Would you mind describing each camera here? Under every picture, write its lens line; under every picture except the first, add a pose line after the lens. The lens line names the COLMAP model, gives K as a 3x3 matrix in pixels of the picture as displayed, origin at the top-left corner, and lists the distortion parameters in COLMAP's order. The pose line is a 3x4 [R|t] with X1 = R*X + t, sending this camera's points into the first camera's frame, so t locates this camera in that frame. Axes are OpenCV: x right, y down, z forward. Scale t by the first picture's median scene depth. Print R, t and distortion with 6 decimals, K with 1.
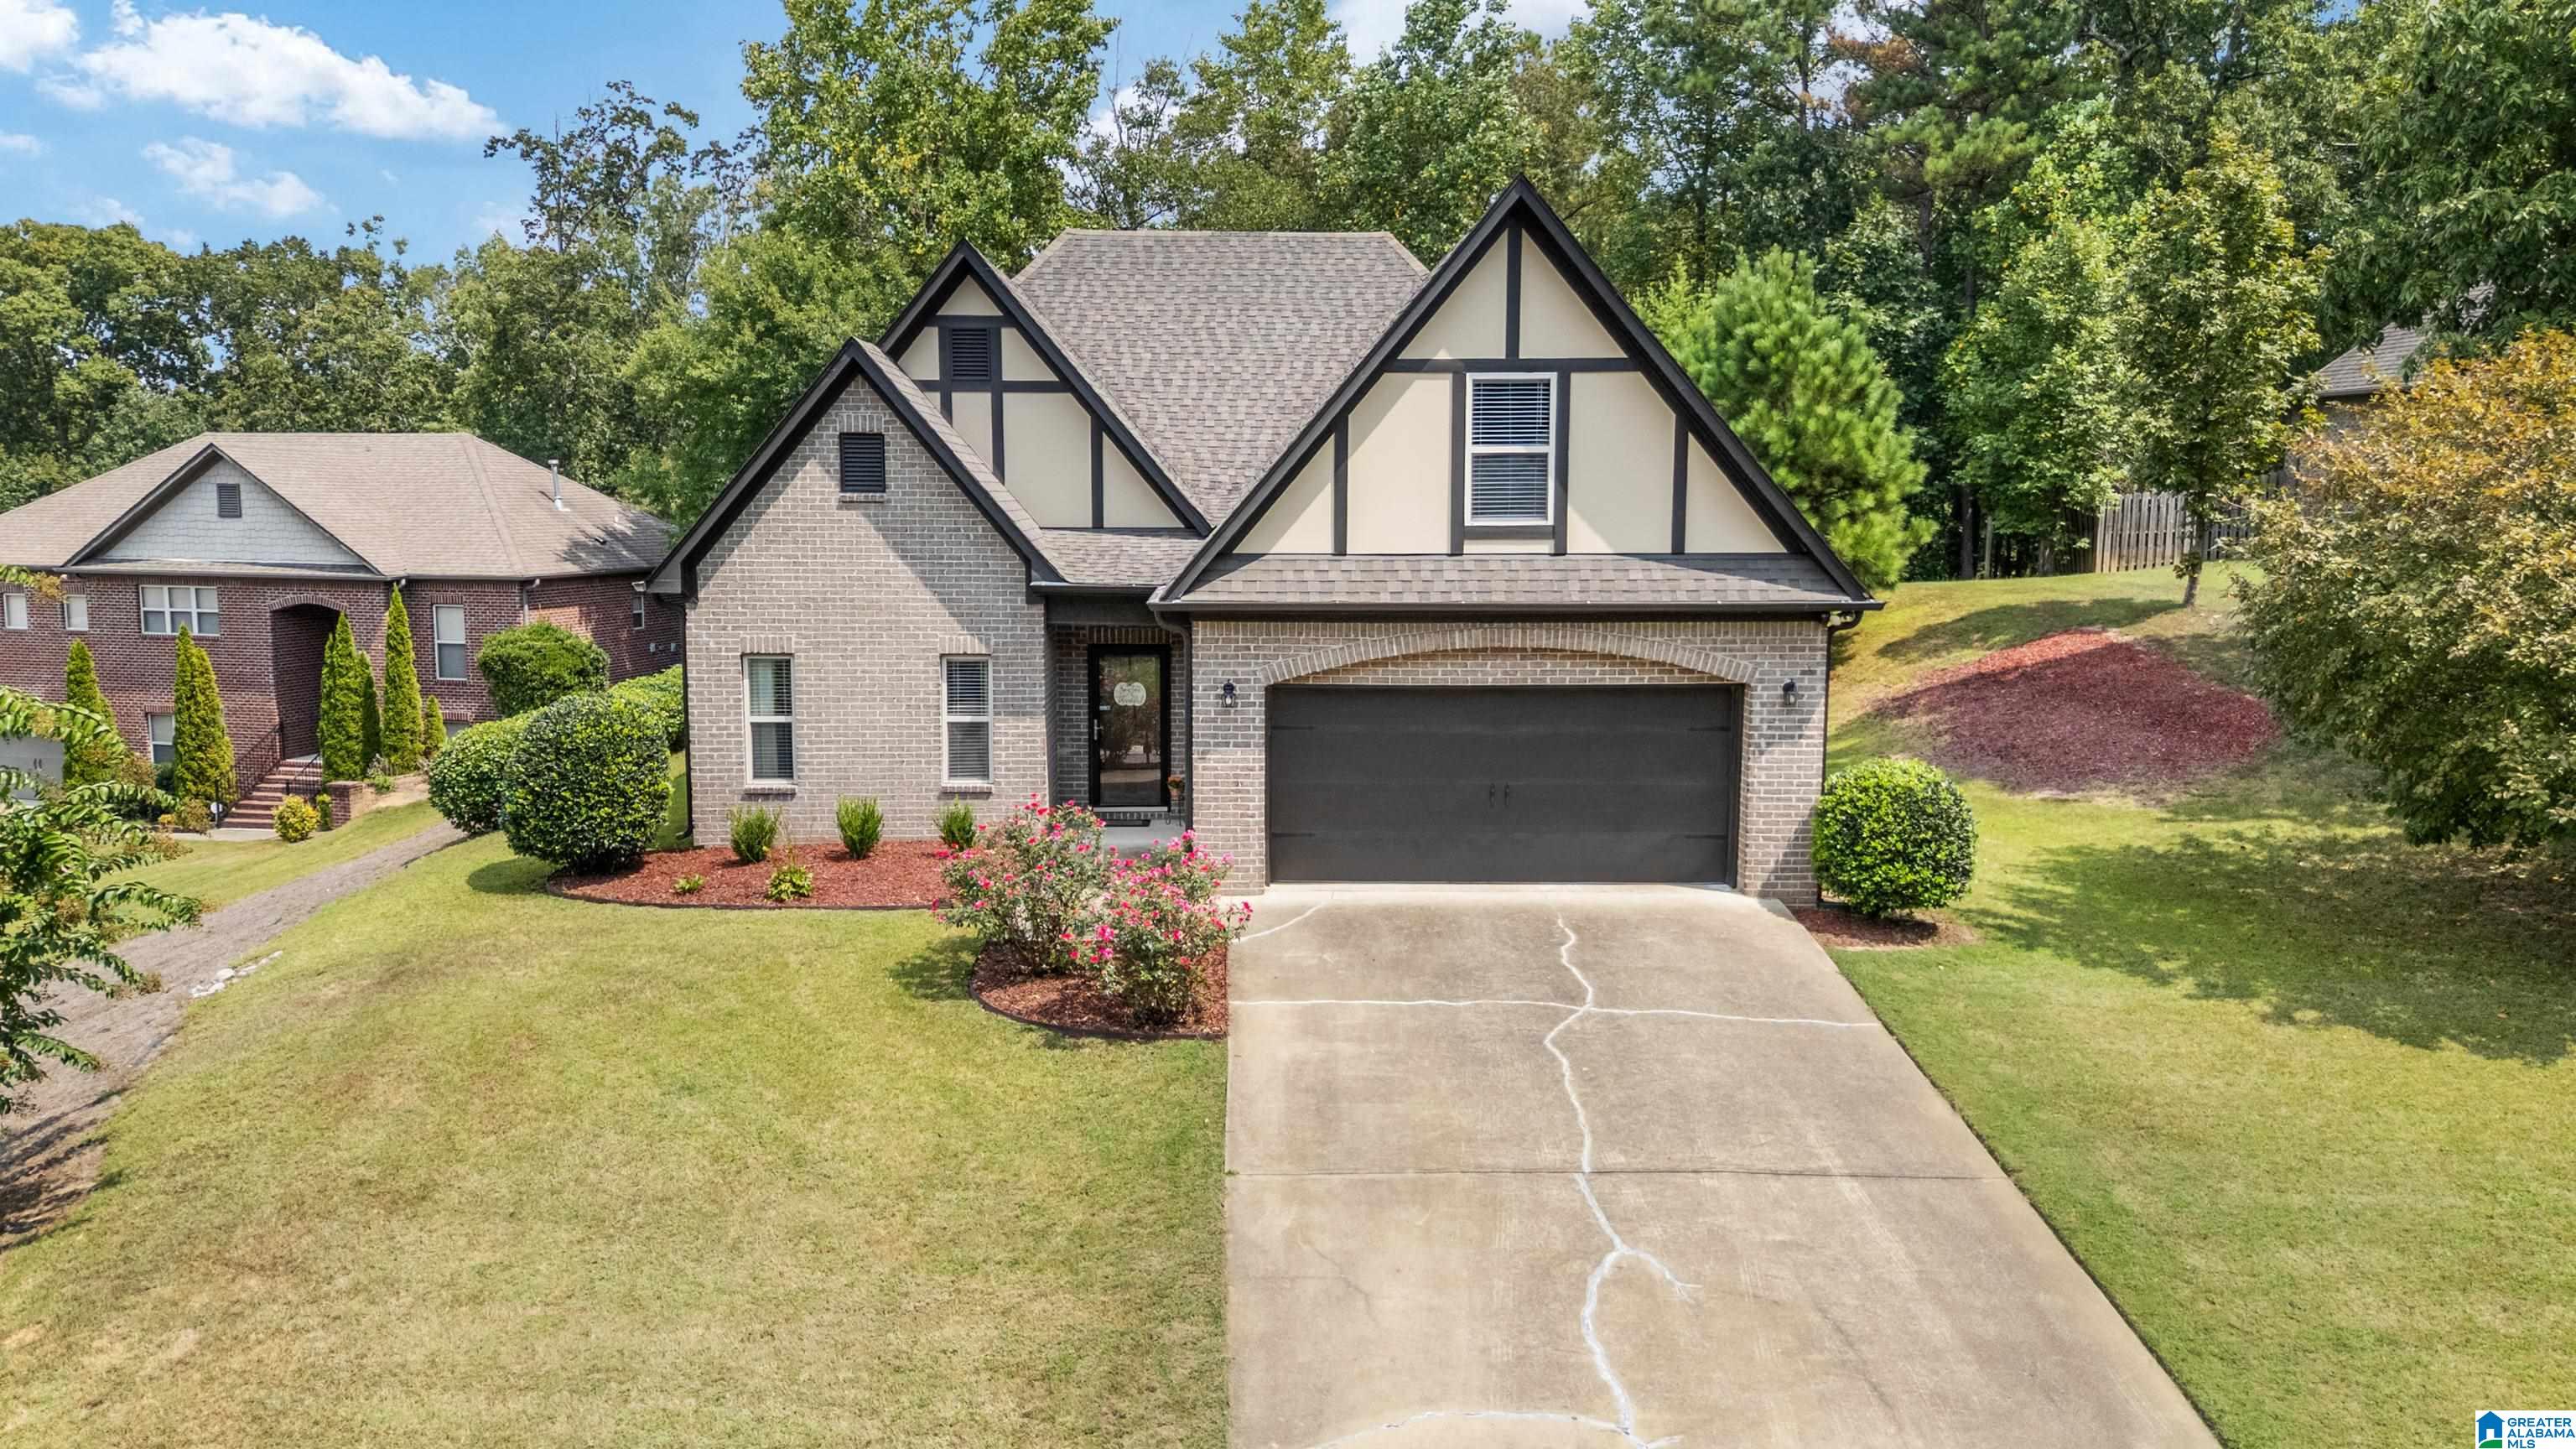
lens RADIAL K [[1949.5, 0, 1299.2], [0, 1949.5, 716.4], [0, 0, 1]] dist [0.034709, -0.000429]
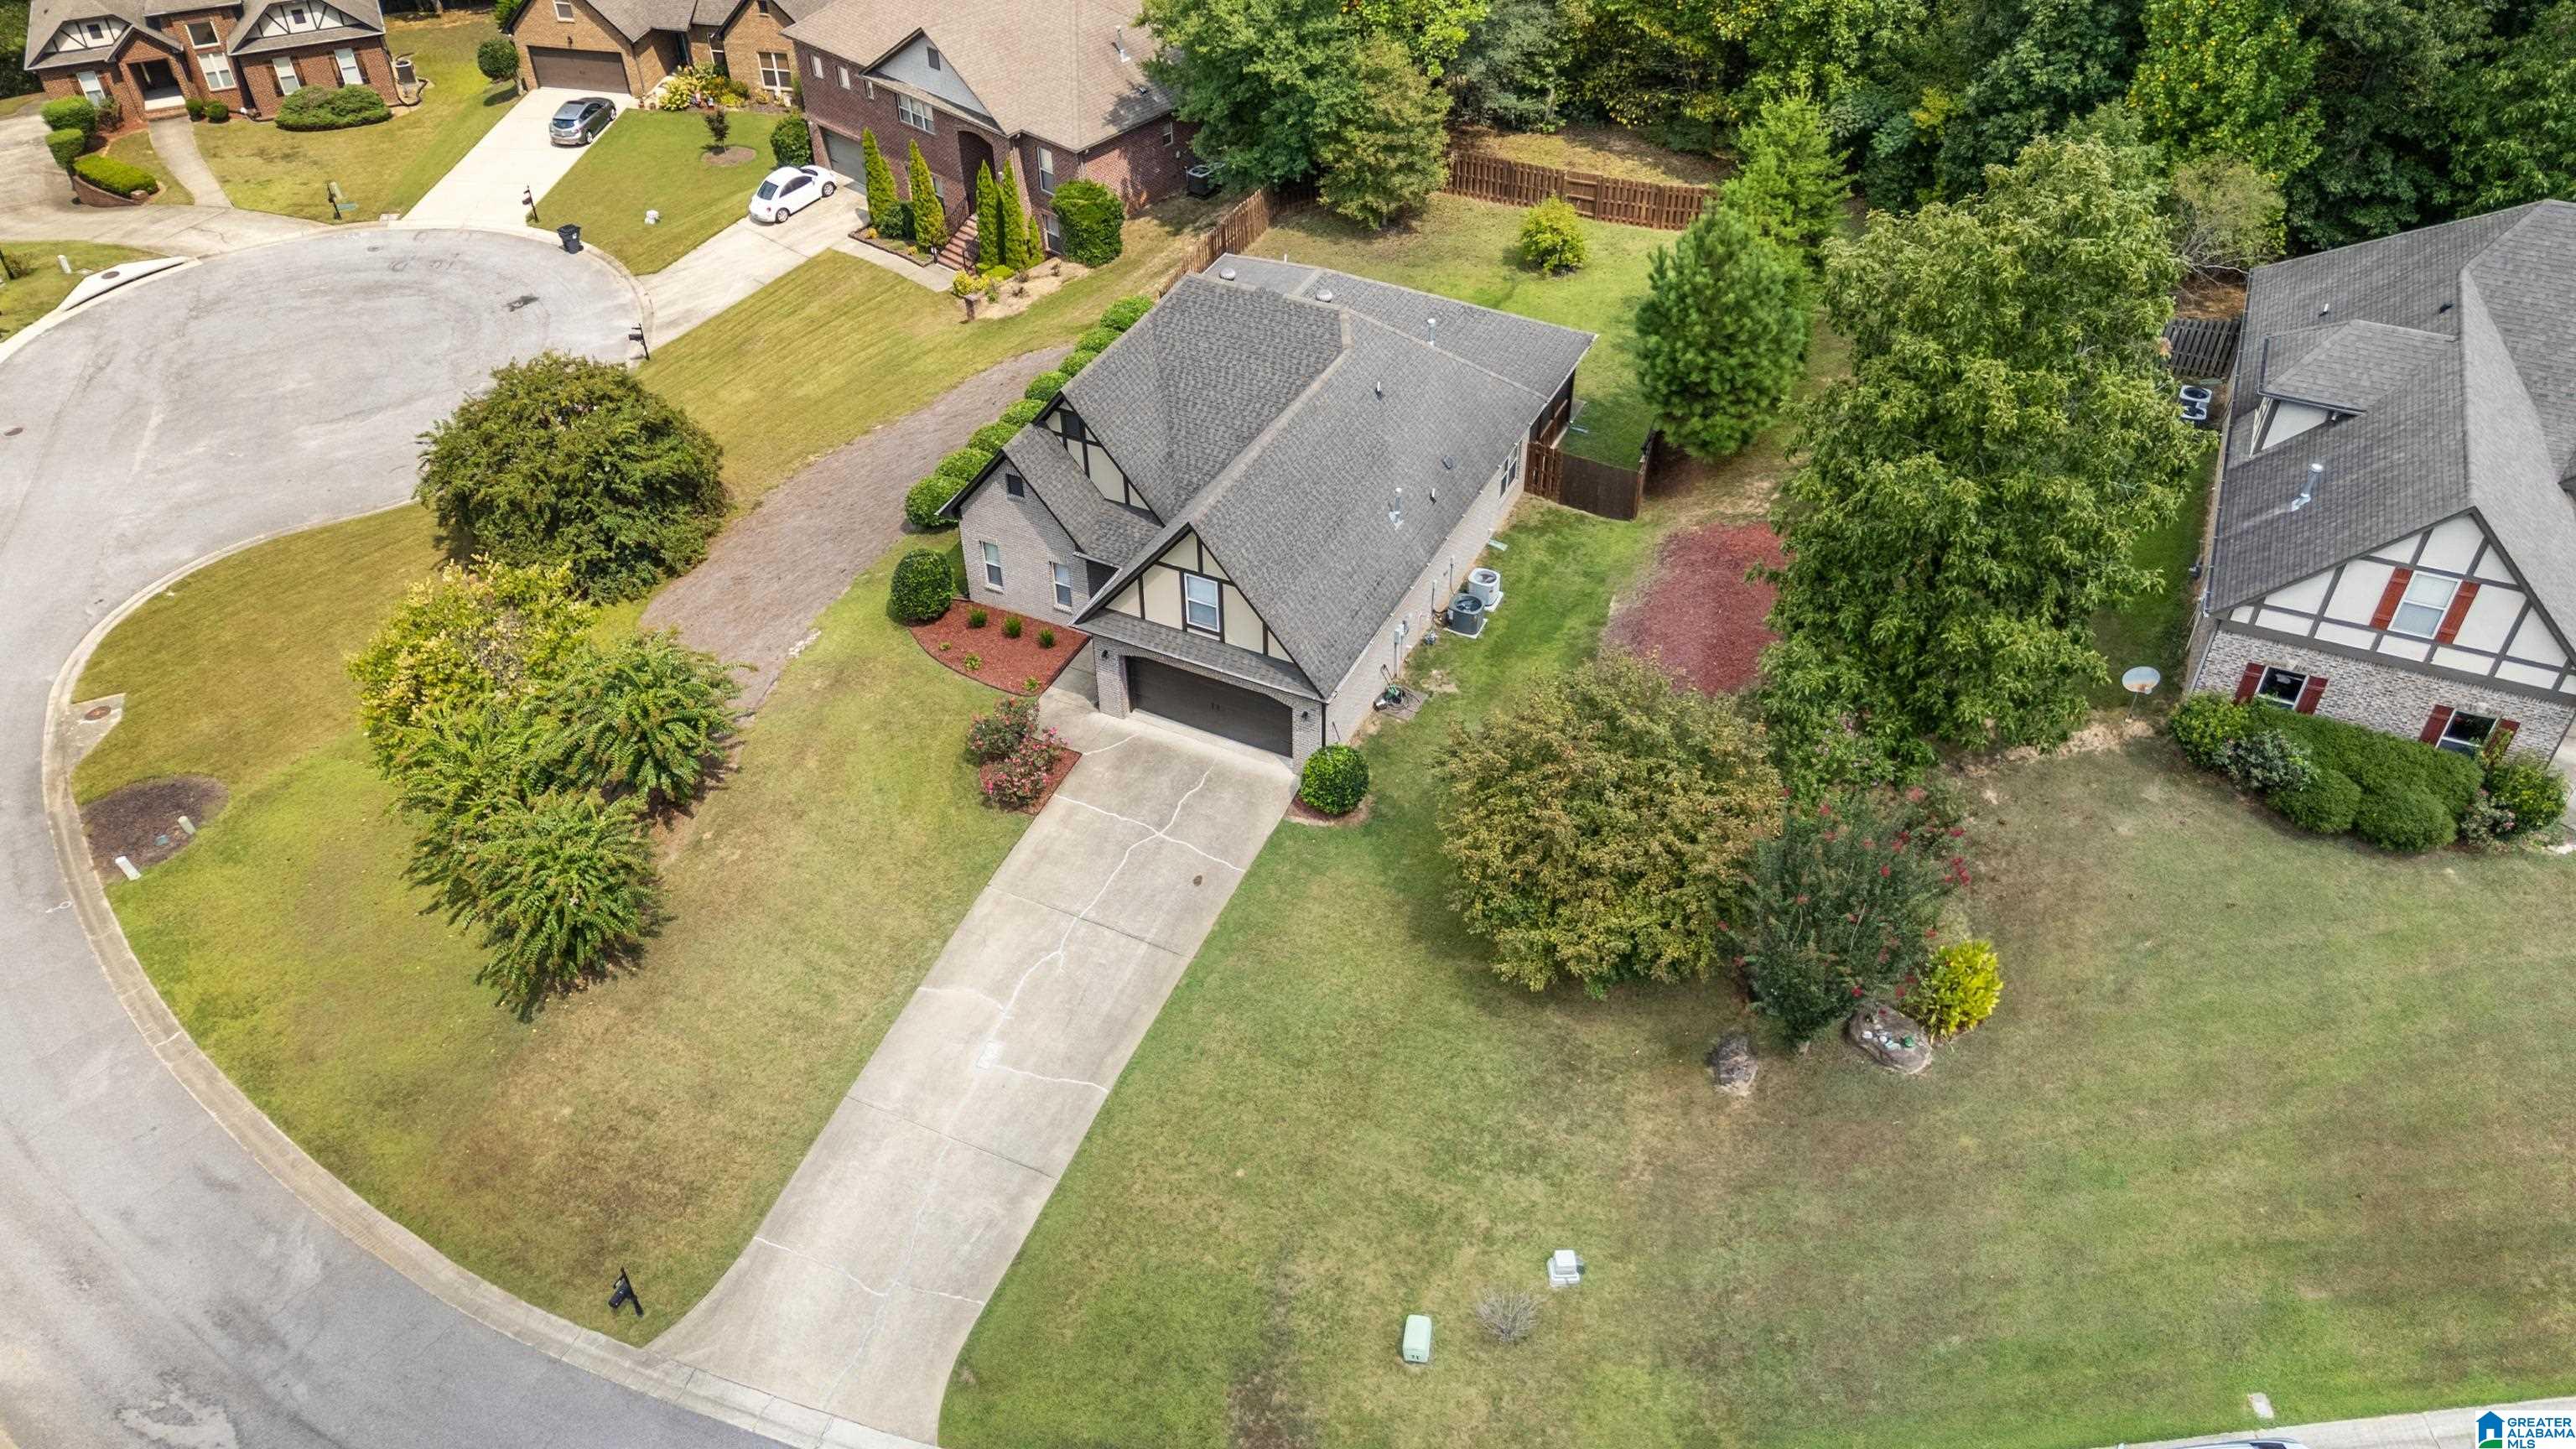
lens RADIAL K [[1887.6, 0, 1304.8], [0, 1887.6, 731.2], [0, 0, 1]] dist [0.063204, -0.044529]
pose [[0.889724, 0.293075, -0.349997, 0.995917], [-0.050111, 0.824769, 0.563245, -1.217780], [0.453740, -0.483594, 0.748503, -0.710769]]
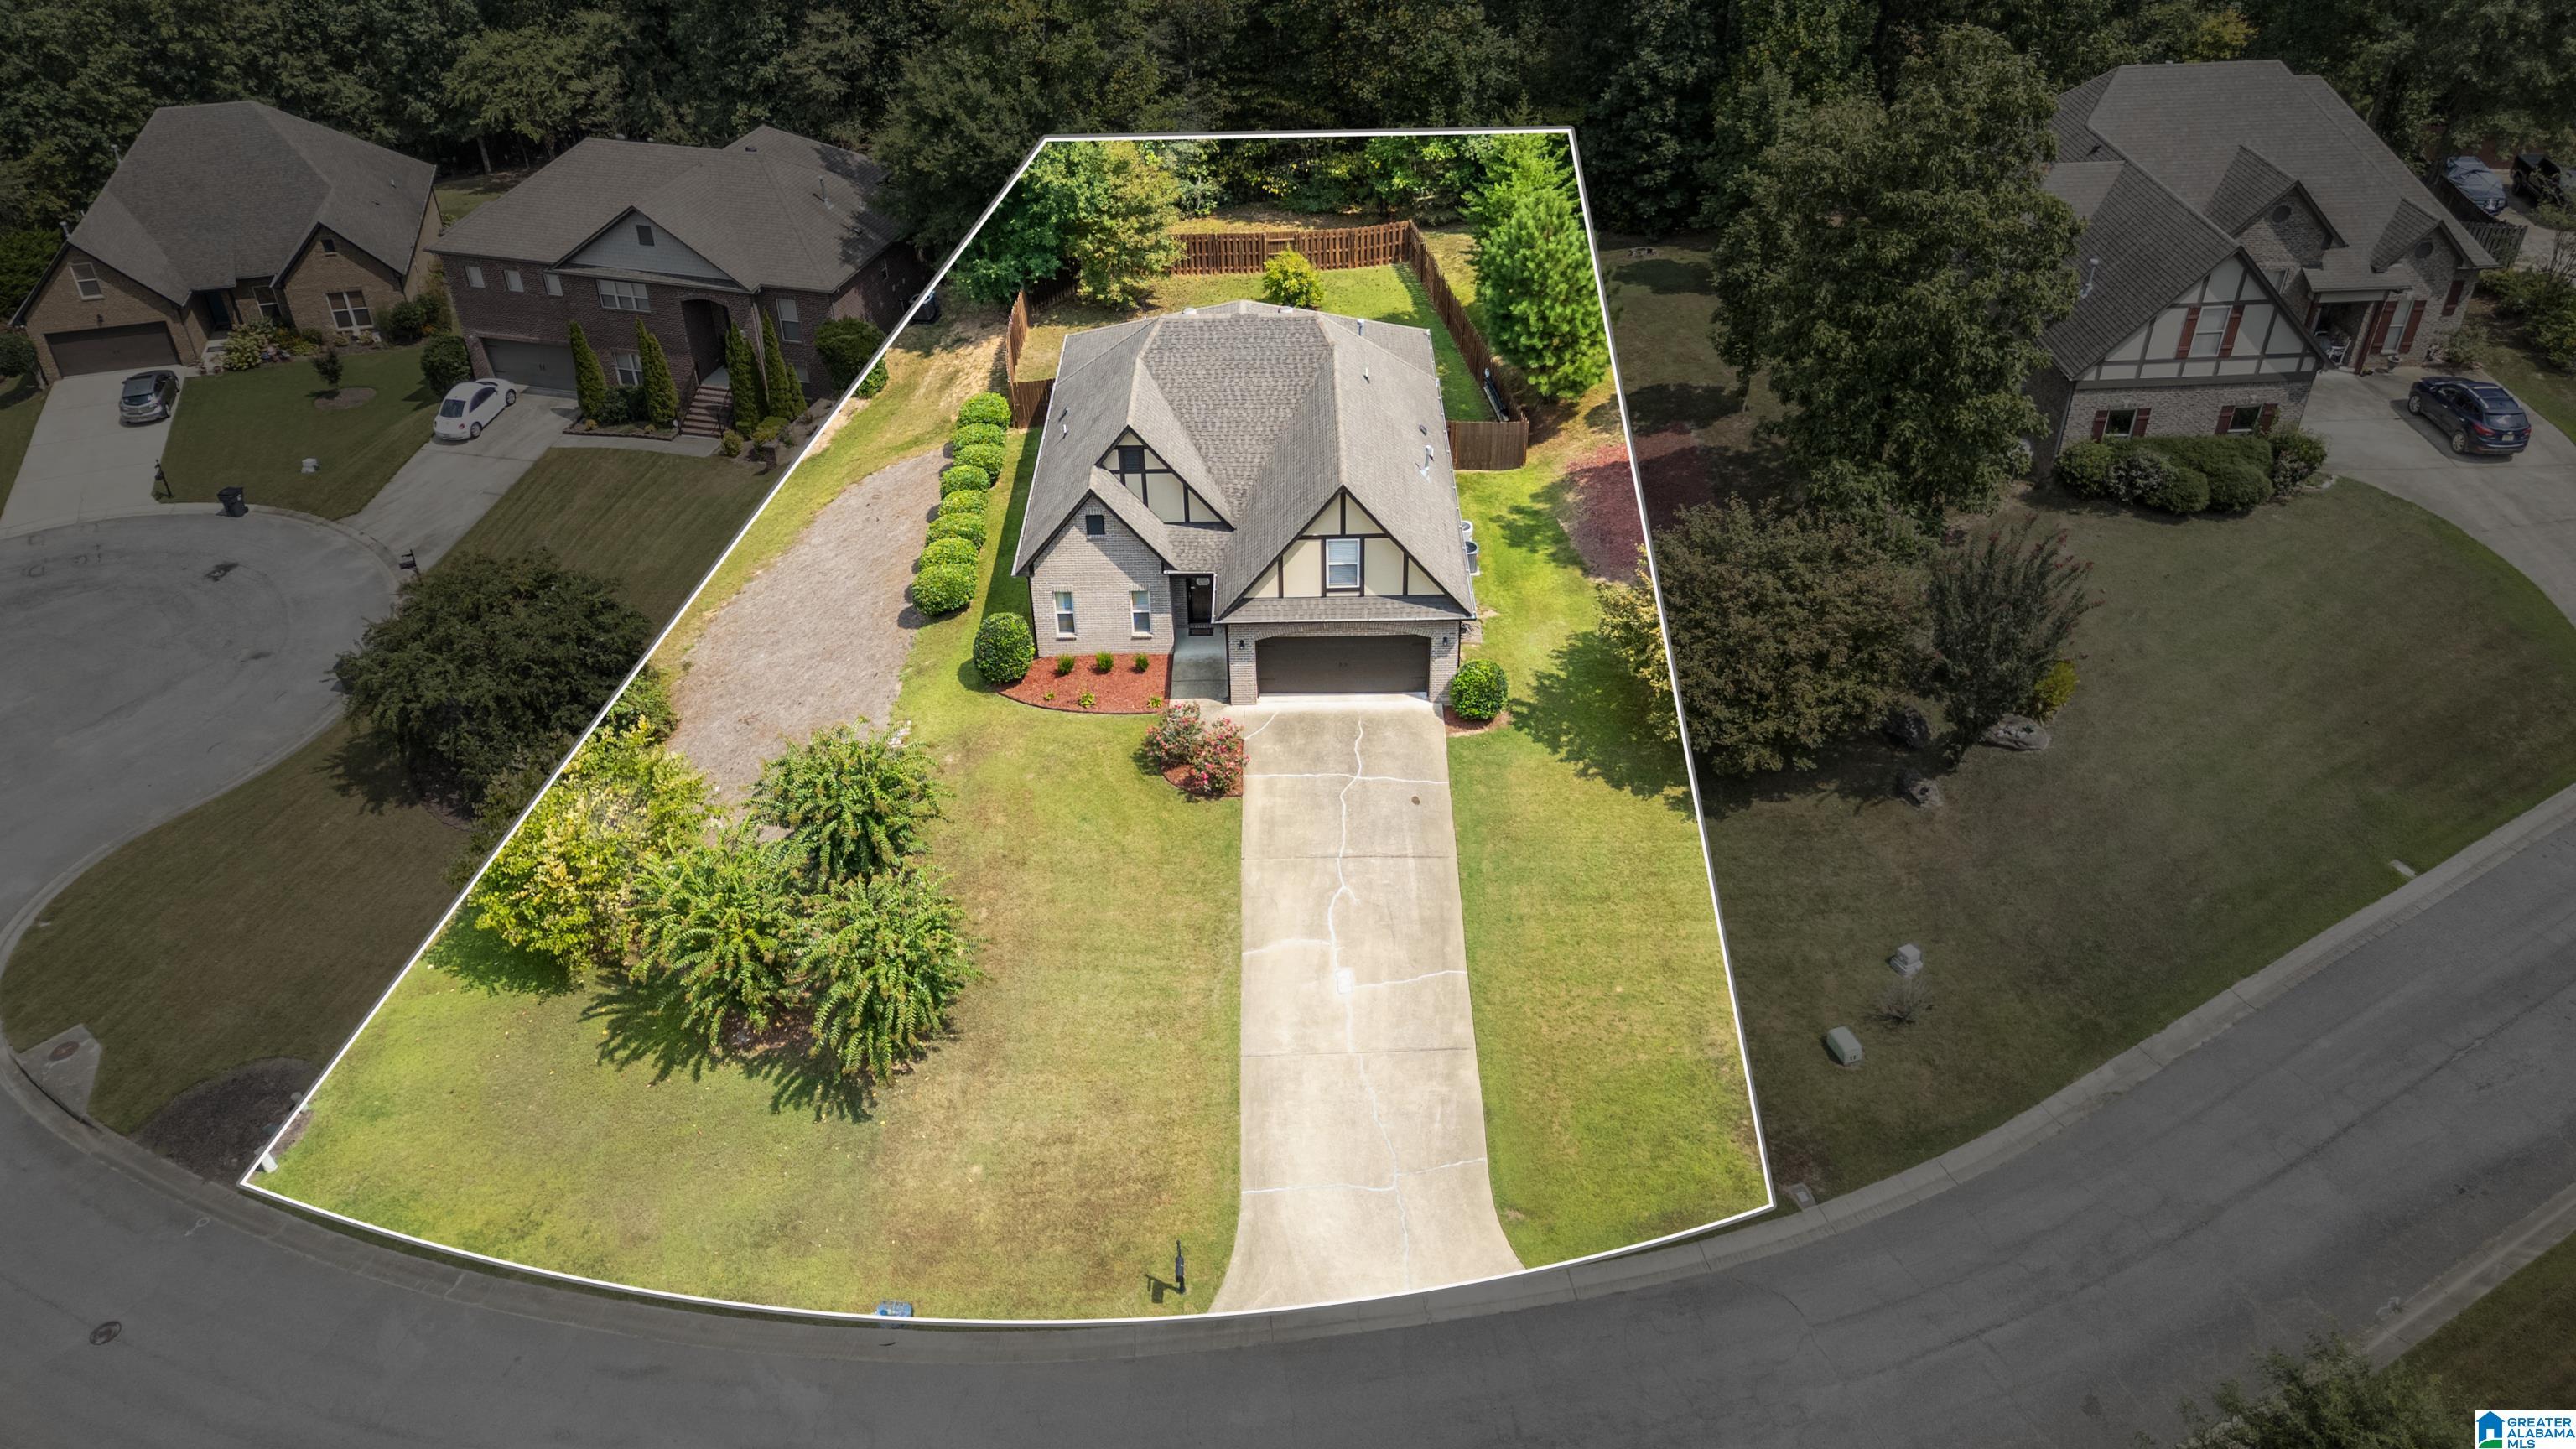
lens RADIAL K [[1887.6, 0, 1304.8], [0, 1887.6, 731.2], [0, 0, 1]] dist [0.063204, -0.044529]
pose [[0.999712, -0.001074, -0.023959, 0.107709], [0.012216, 0.882473, 0.470204, -1.063669], [0.020638, -0.470361, 0.882233, -1.303118]]
